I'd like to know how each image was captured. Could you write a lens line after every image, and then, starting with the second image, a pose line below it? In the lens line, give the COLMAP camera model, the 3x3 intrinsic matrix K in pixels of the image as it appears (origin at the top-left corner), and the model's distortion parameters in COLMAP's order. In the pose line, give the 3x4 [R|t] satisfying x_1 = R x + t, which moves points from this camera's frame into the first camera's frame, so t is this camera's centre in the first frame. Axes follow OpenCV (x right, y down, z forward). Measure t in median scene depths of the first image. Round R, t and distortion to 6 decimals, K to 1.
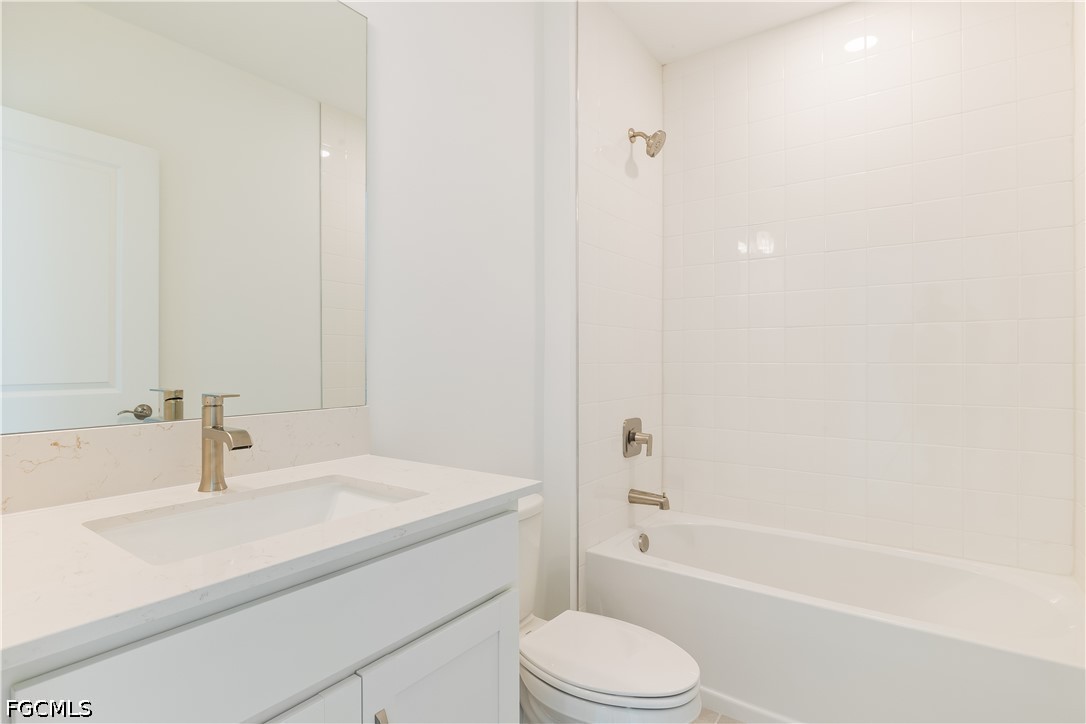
lens RADIAL K [[530.5, 0, 541.5], [0, 530.5, 371.3], [0, 0, 1]] dist [-0.001436, -0.042672]
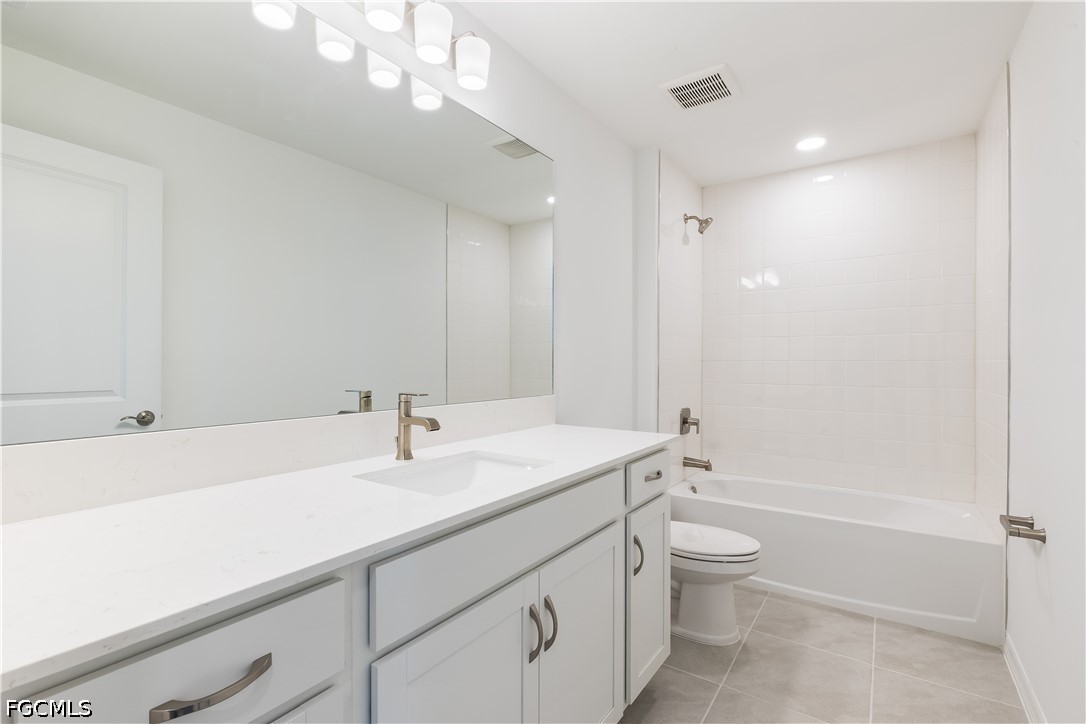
lens RADIAL K [[505.3, 0, 543.0], [0, 505.3, 362.0], [0, 0, 1]] dist [0.003543, 0.000561]
pose [[0.999635, -0.005230, 0.026487, -0.258378], [0.006004, 0.999555, -0.029203, 0.000560], [-0.026323, 0.029351, 0.999223, -0.386794]]
